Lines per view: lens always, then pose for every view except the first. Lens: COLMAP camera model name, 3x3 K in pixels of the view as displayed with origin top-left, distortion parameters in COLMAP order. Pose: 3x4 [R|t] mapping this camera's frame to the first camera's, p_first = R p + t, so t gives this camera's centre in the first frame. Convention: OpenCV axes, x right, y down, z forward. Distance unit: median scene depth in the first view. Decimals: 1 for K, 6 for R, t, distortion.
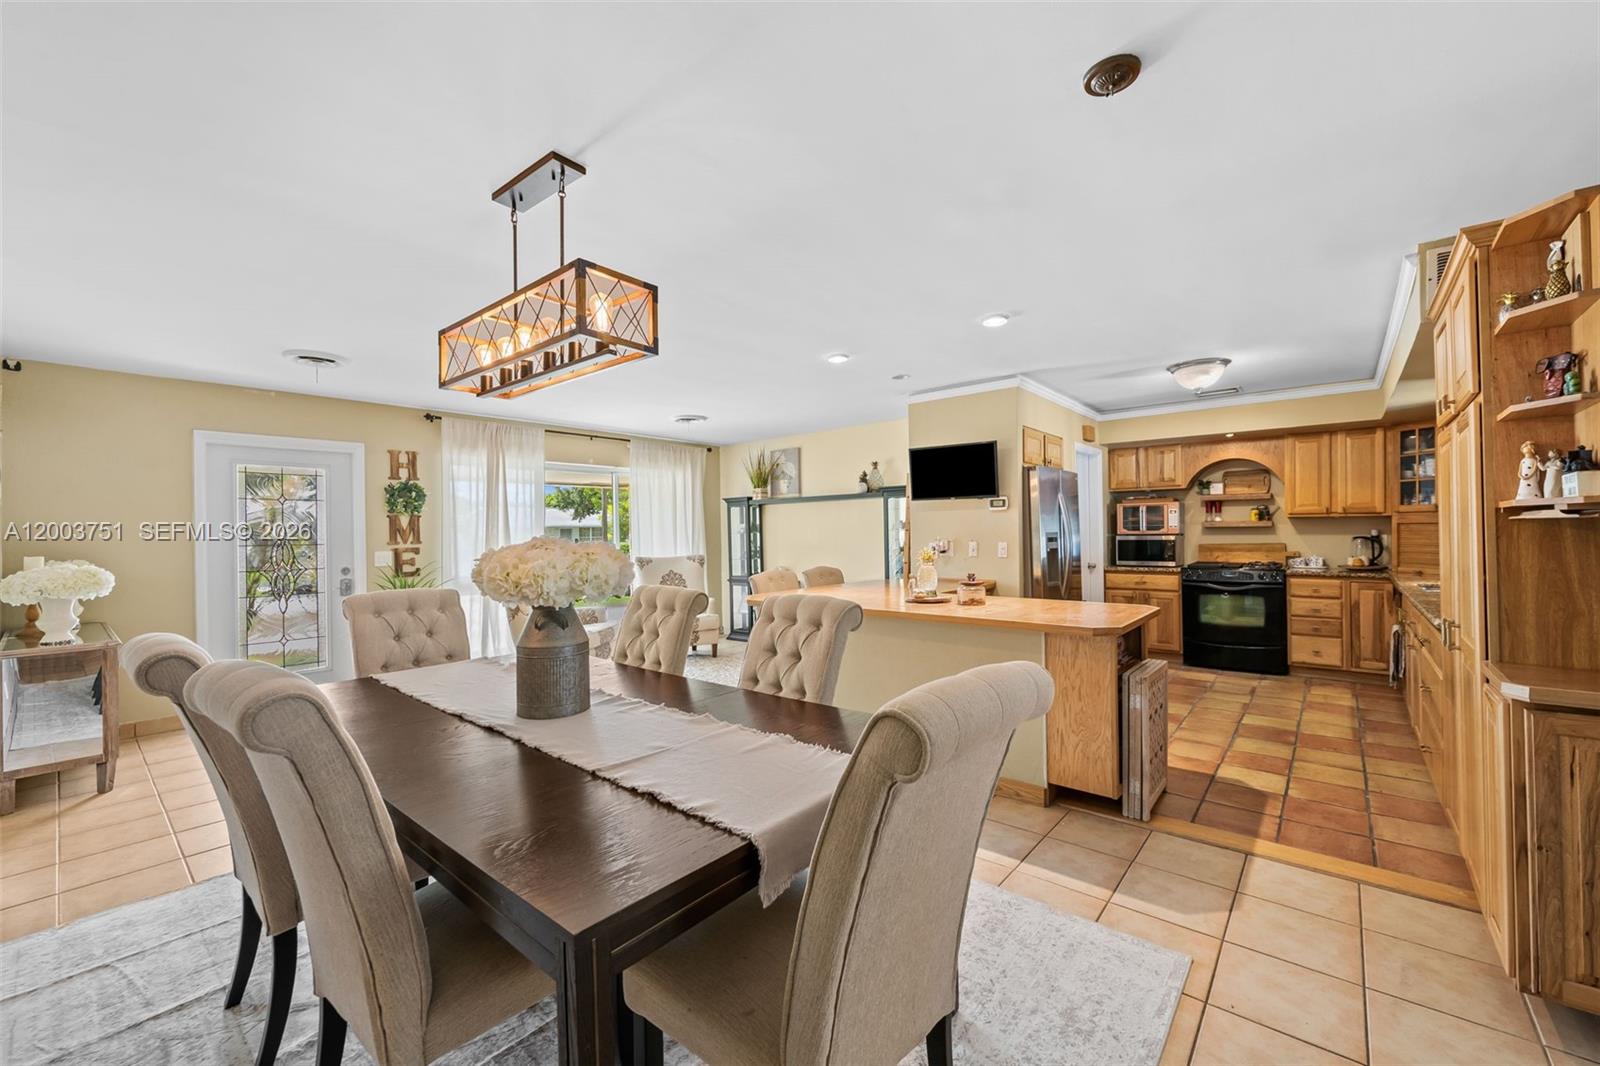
lens RADIAL K [[632.4, 0, 802.1], [0, 632.4, 531.3], [0, 0, 1]] dist [-0.002435, -0.000827]
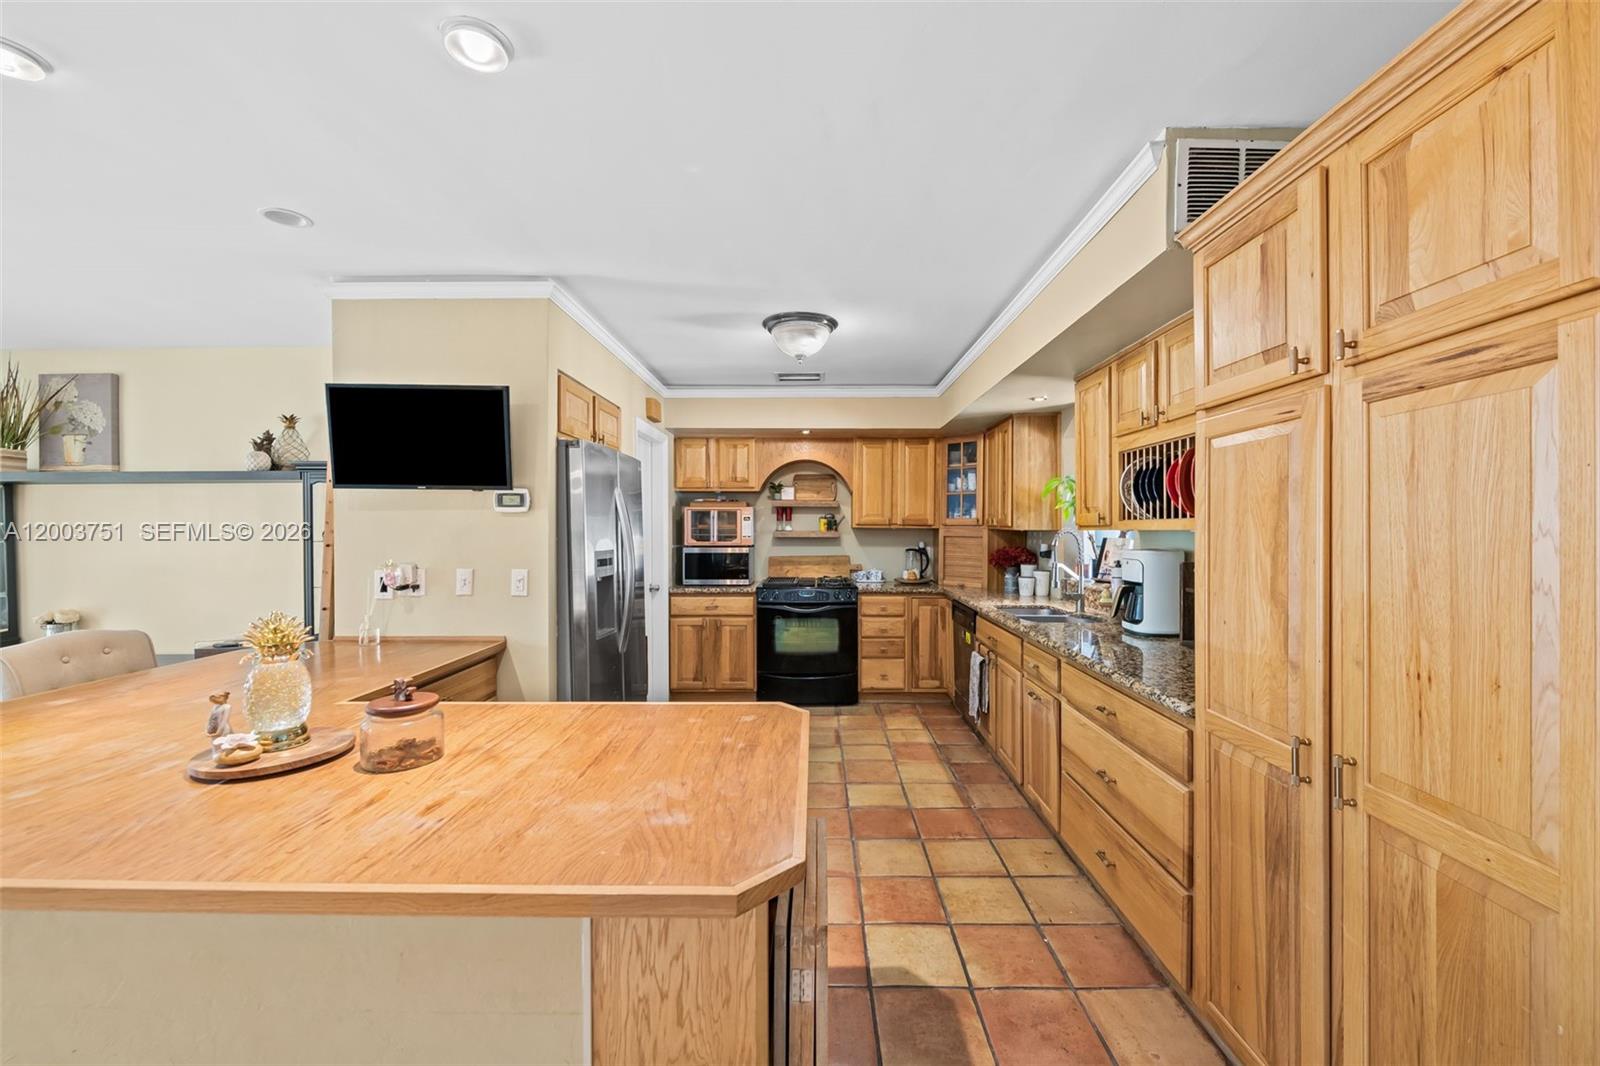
lens RADIAL K [[632.4, 0, 809.3], [0, 632.4, 532.3], [0, 0, 1]] dist [-0.002435, -0.000827]
pose [[0.767273, 0.007330, 0.641279, 0.132054], [-0.009947, 0.999950, 0.000472, -0.015946], [-0.641244, -0.006741, 0.767308, 0.343929]]
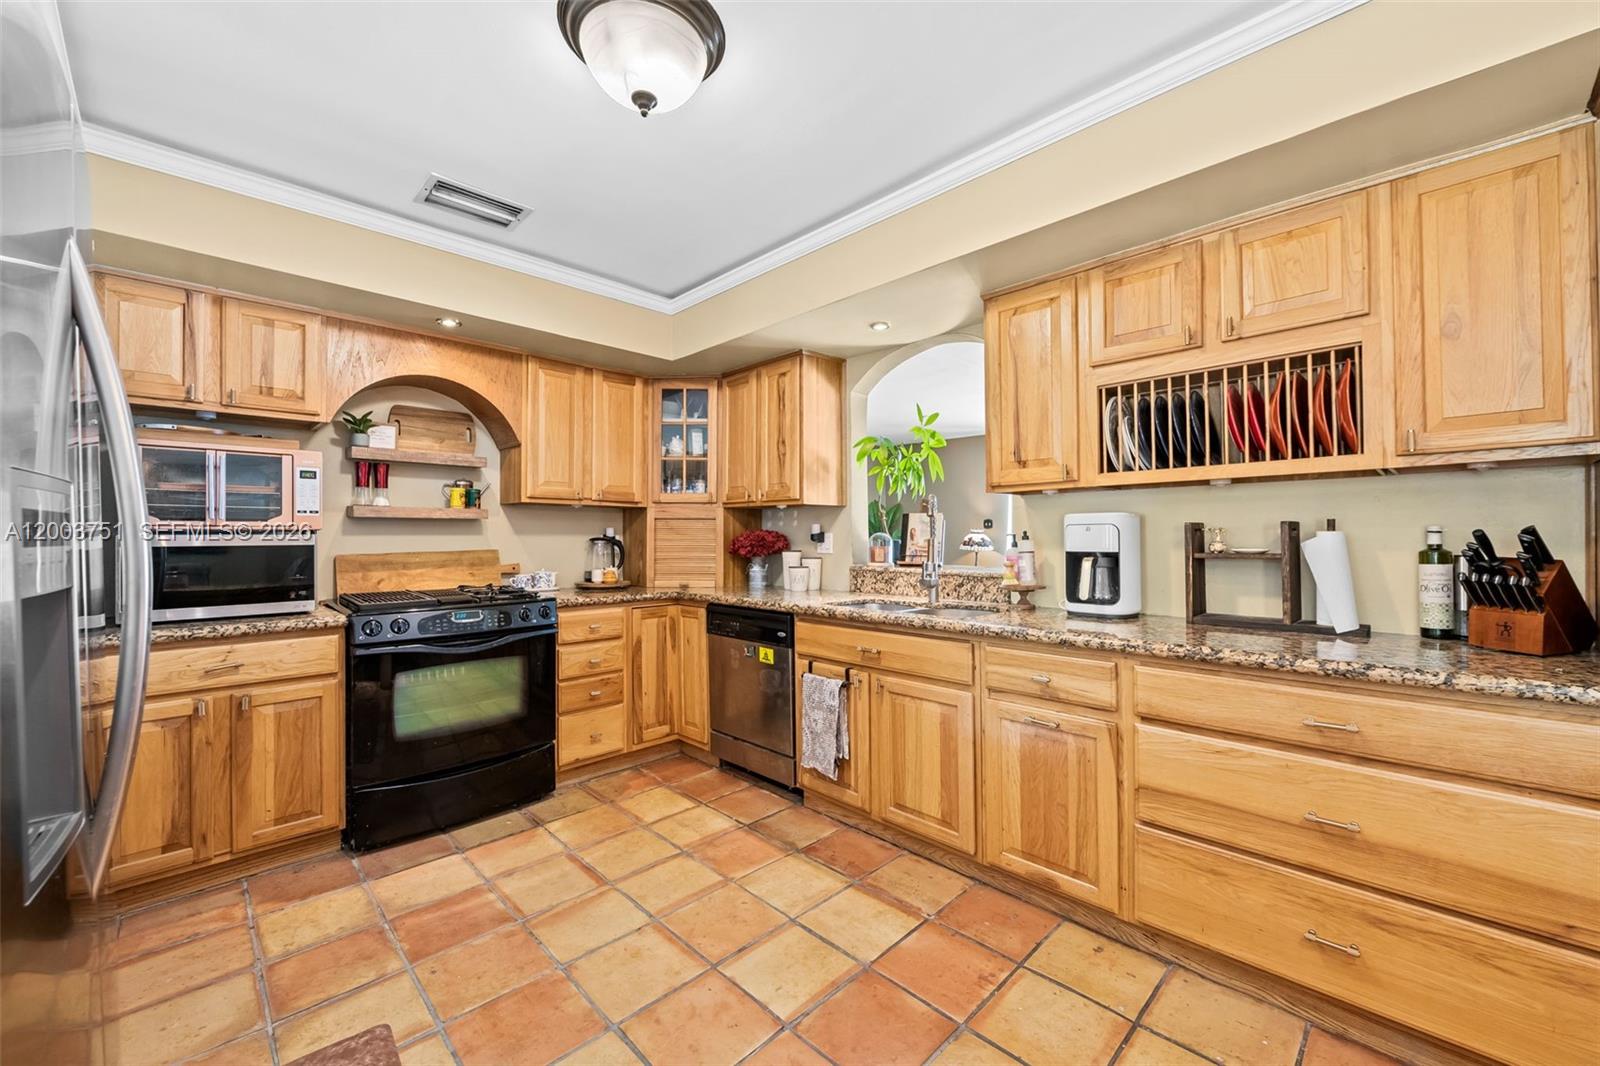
lens RADIAL K [[632.4, 0, 809.8], [0, 632.4, 529.5], [0, 0, 1]] dist [-0.002435, -0.000827]
pose [[0.079020, 0.019396, 0.996684, 0.235743], [0.001908, 0.999806, -0.019608, 0.013012], [-0.996871, 0.003451, 0.078968, 0.715457]]
